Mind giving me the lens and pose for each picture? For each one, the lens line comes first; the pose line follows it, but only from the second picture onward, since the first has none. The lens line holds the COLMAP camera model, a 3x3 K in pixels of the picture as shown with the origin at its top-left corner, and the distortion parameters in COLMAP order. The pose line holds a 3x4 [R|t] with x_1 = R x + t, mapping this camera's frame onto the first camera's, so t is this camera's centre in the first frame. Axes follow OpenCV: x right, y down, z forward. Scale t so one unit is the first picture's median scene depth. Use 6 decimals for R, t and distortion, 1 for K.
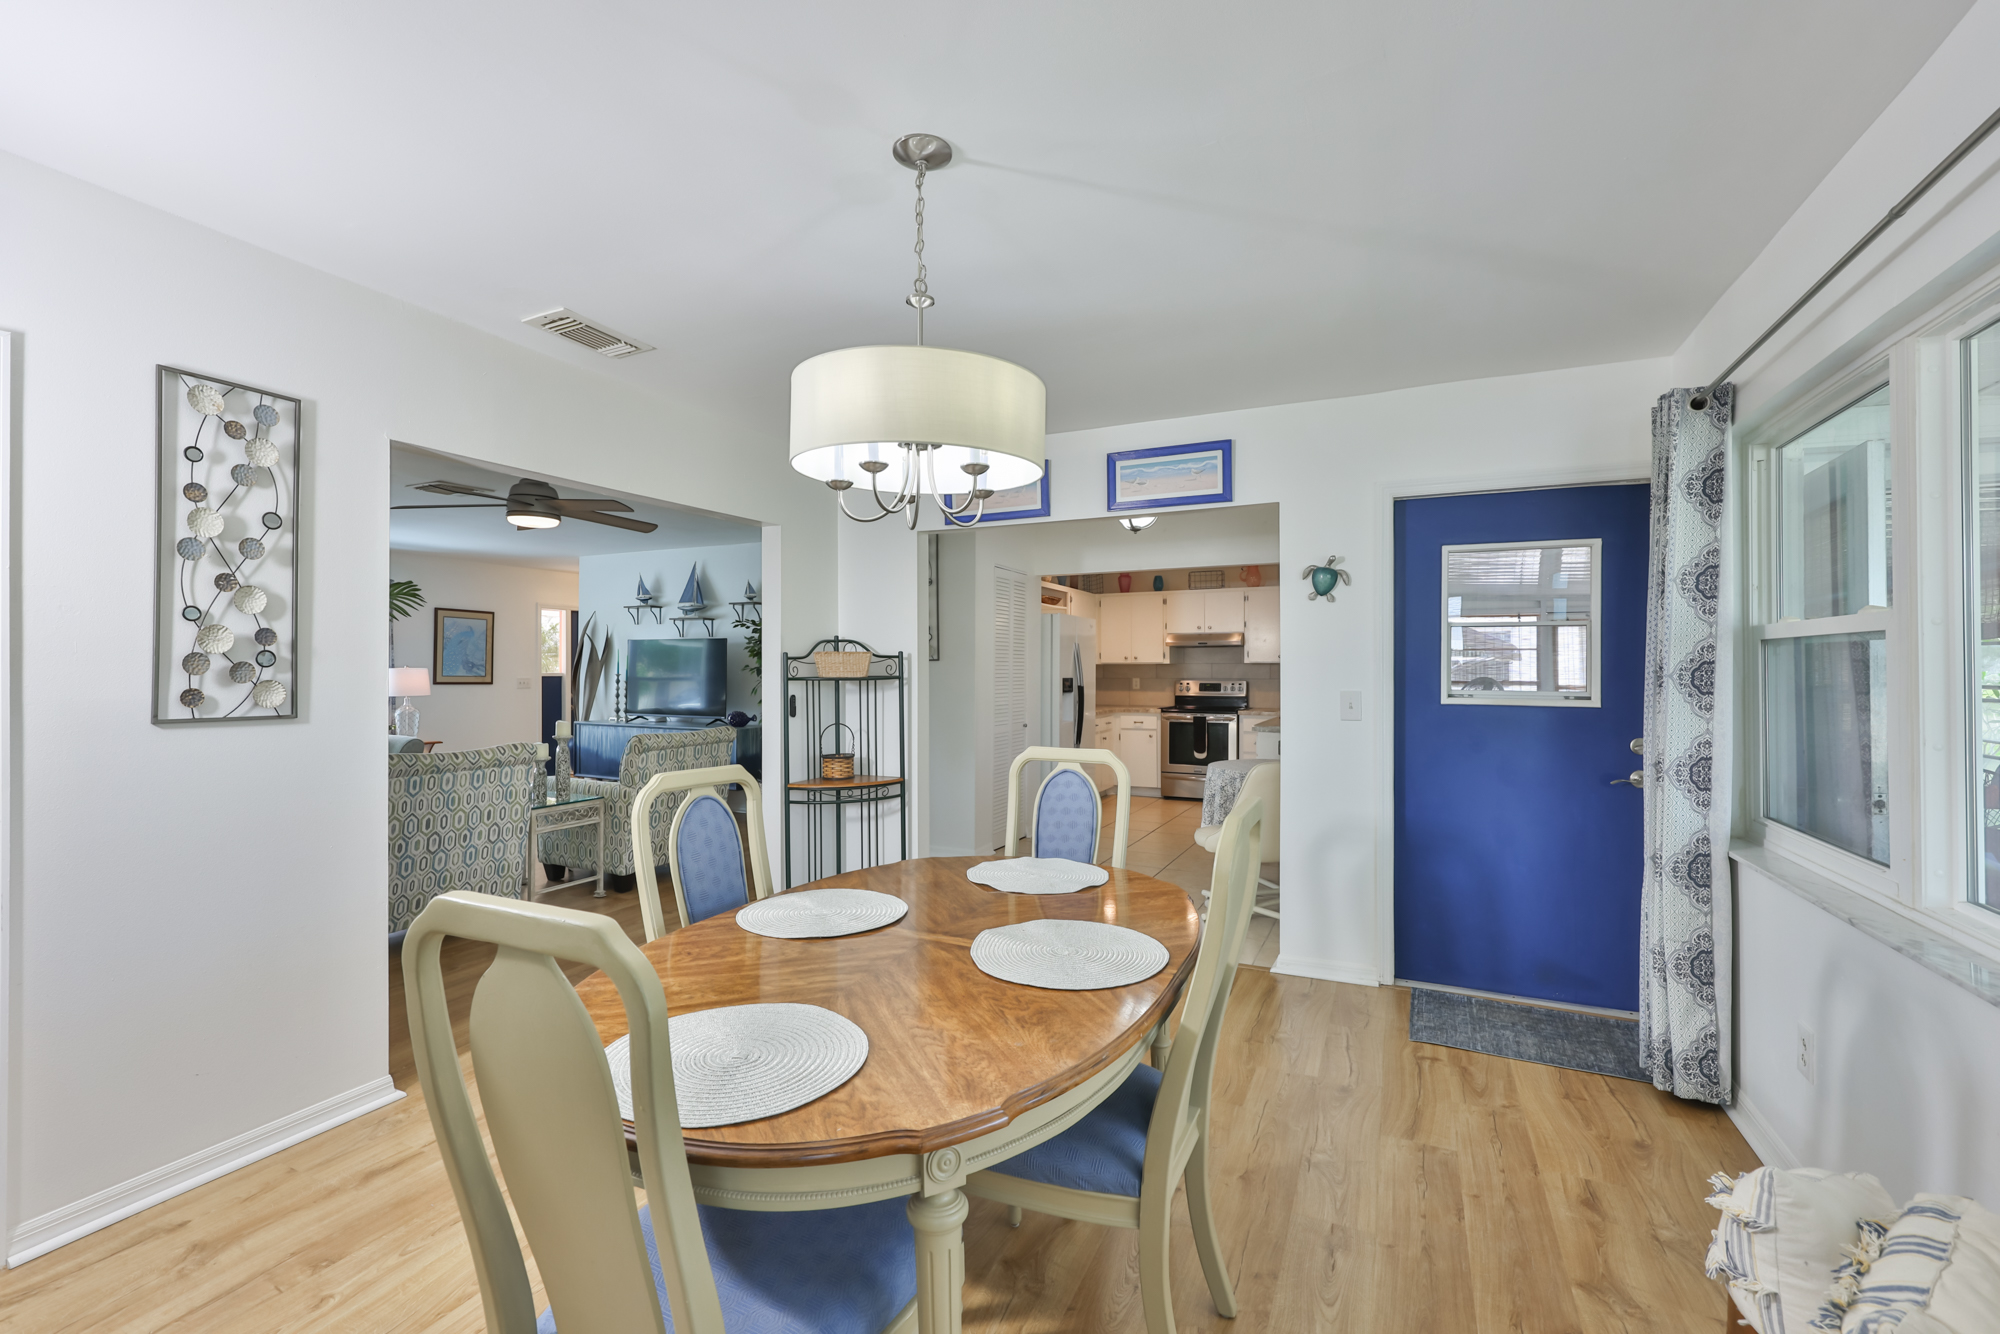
lens RADIAL K [[842.5, 0, 996.4], [0, 842.5, 666.5], [0, 0, 1]] dist [-0.002532, -0.000176]
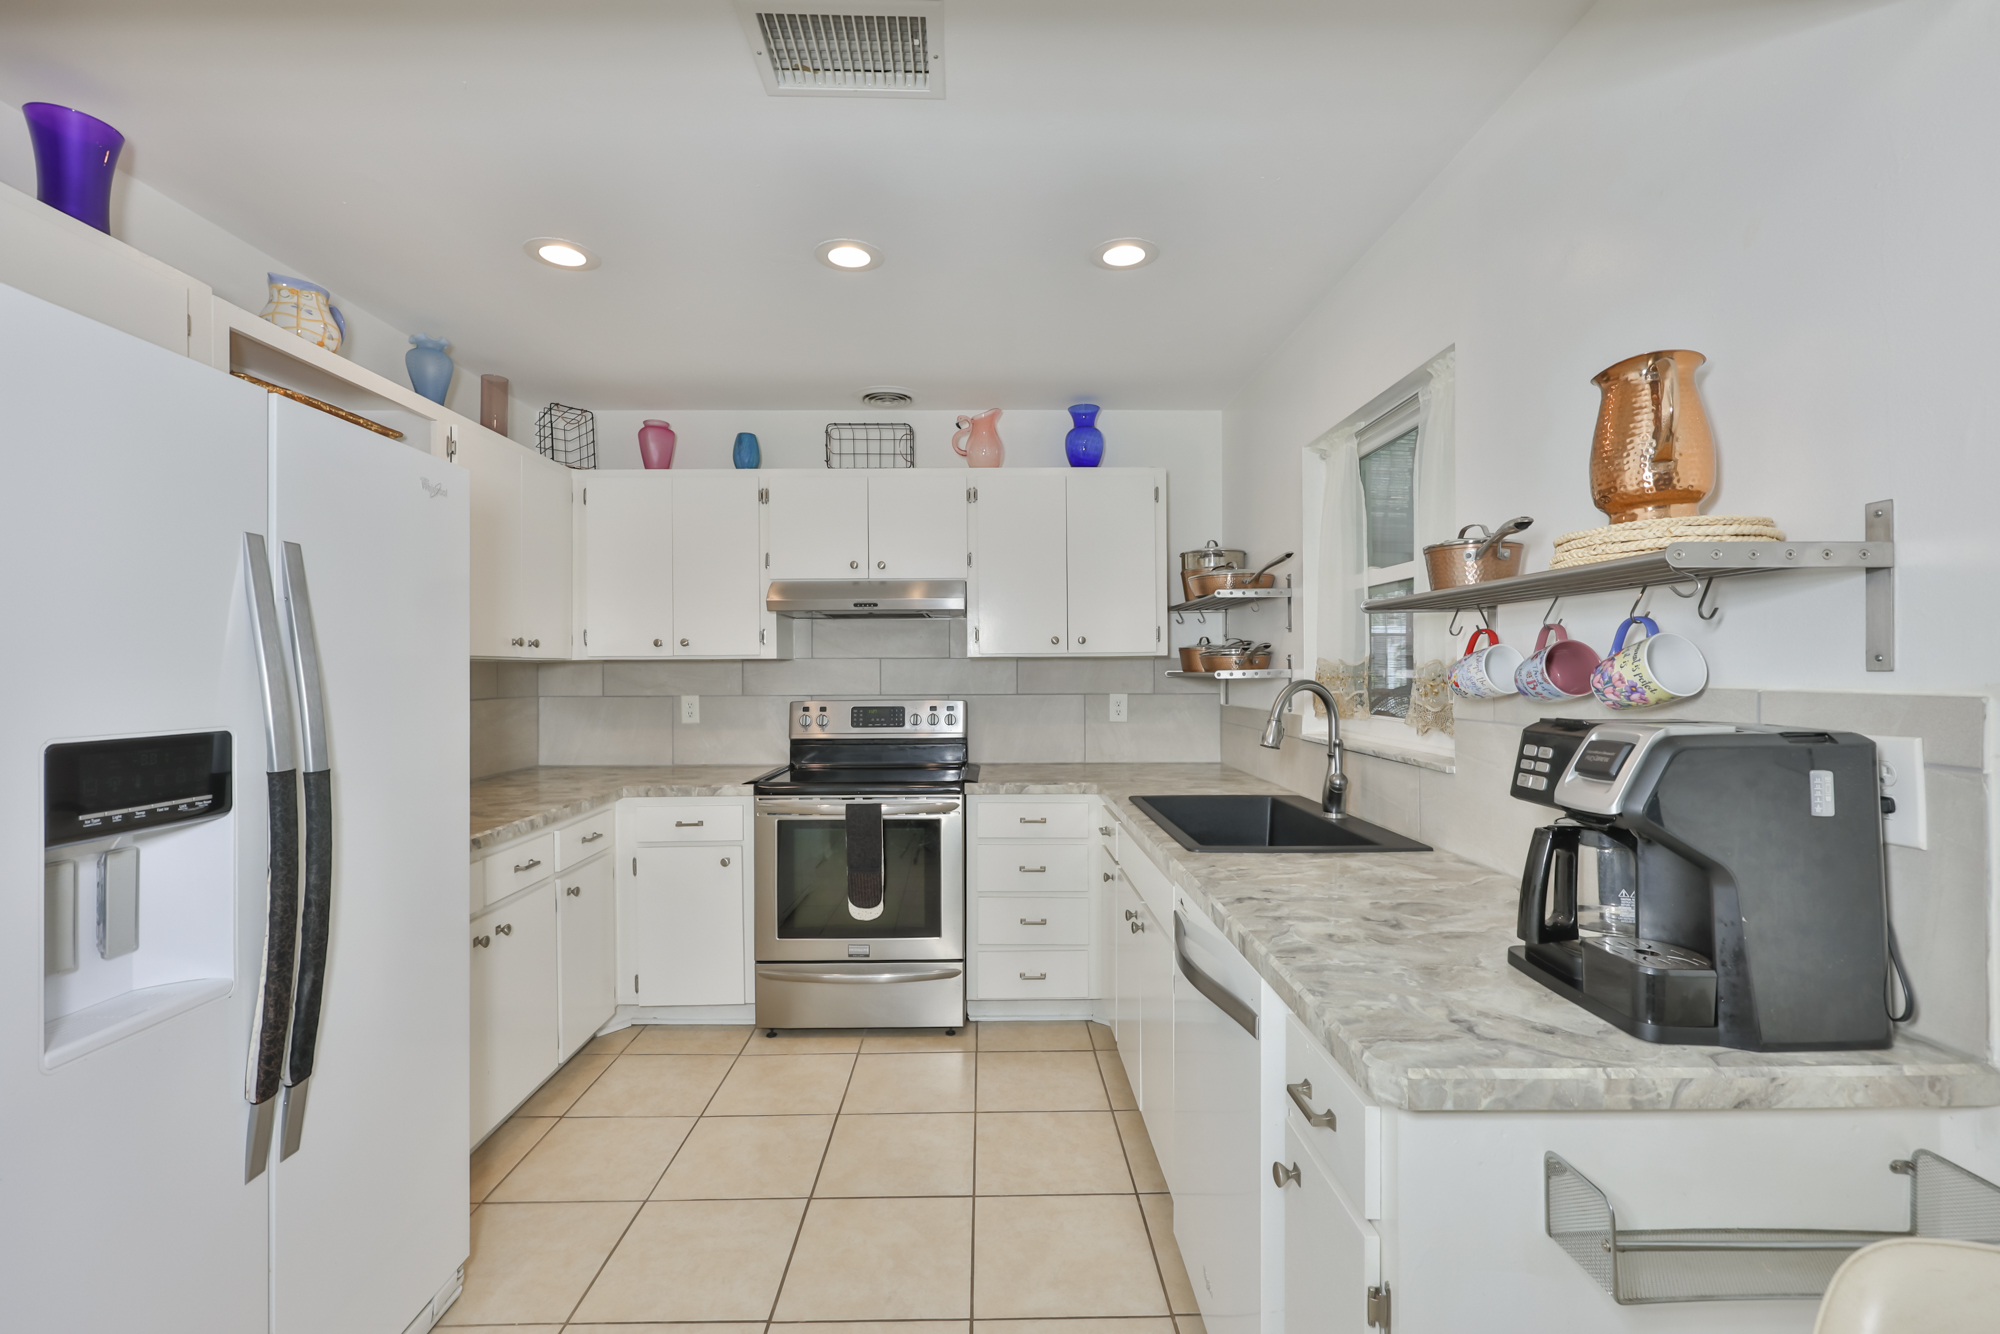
lens RADIAL K [[842.5, 0, 996.4], [0, 842.5, 666.5], [0, 0, 1]] dist [-0.002532, -0.000176]
pose [[0.893532, -0.001643, 0.448996, 0.211504], [0.001975, 0.999998, -0.000271, 0.001506], [-0.448995, 0.001128, 0.893533, 1.057683]]
